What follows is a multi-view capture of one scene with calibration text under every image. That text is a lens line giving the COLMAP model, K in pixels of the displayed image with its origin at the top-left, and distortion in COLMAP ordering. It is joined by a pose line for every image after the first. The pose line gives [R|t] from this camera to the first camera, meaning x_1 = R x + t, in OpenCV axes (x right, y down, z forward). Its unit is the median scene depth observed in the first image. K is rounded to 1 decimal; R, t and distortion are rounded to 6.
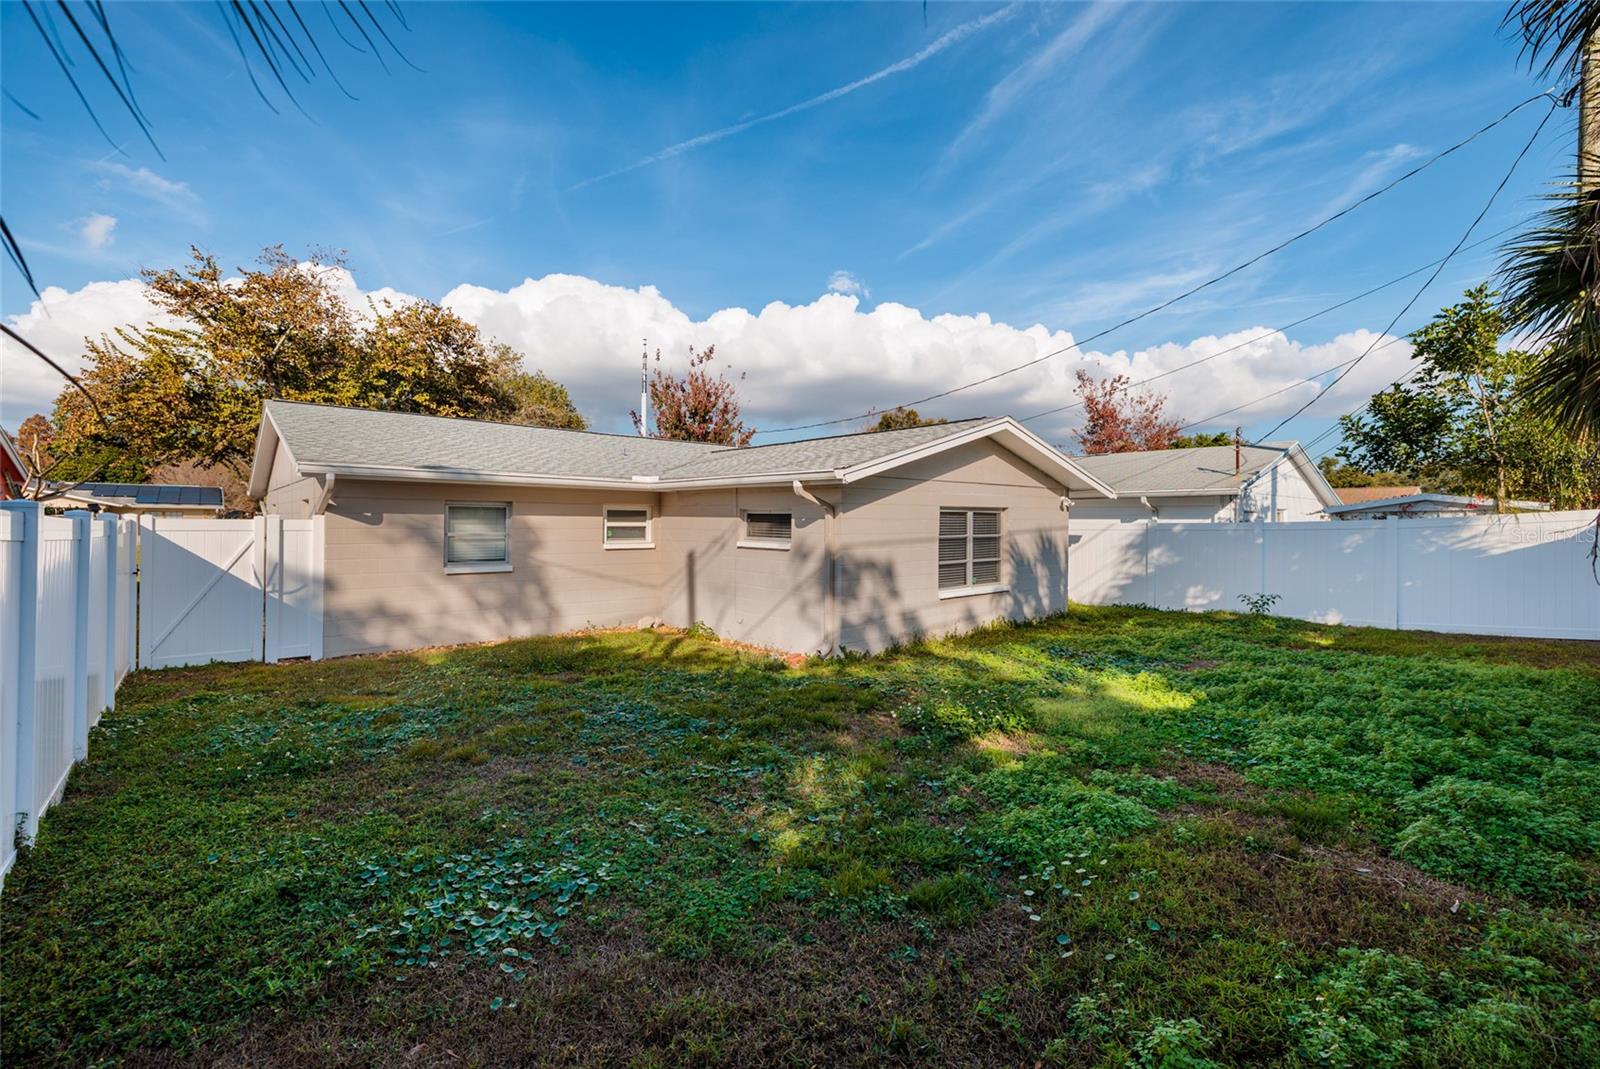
lens RADIAL K [[685.9, 0, 799.7], [0, 685.9, 523.0], [0, 0, 1]] dist [0.011664, -0.000248]
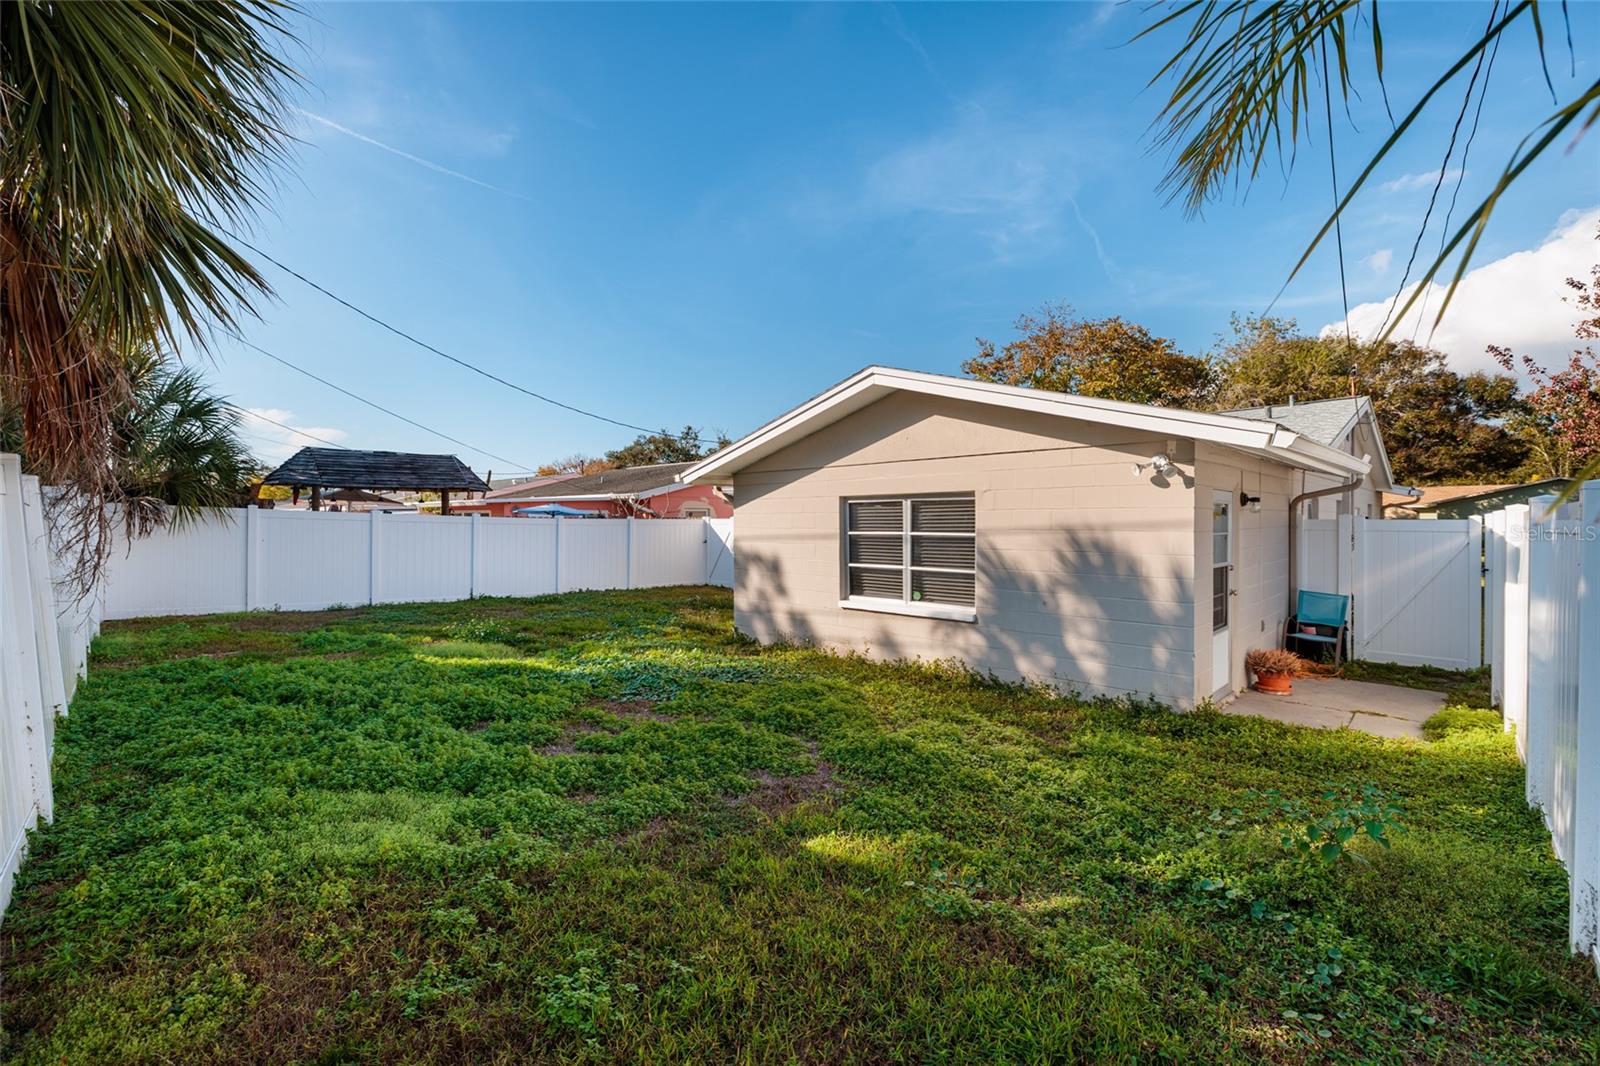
lens RADIAL K [[685.9, 0, 799.9], [0, 685.9, 533.0], [0, 0, 1]] dist [0.011664, -0.000248]
pose [[0.046128, 0.014032, -0.998837, 0.987162], [0.003190, 0.999894, 0.014195, 0.006830], [0.998930, -0.003841, 0.046078, 0.868602]]
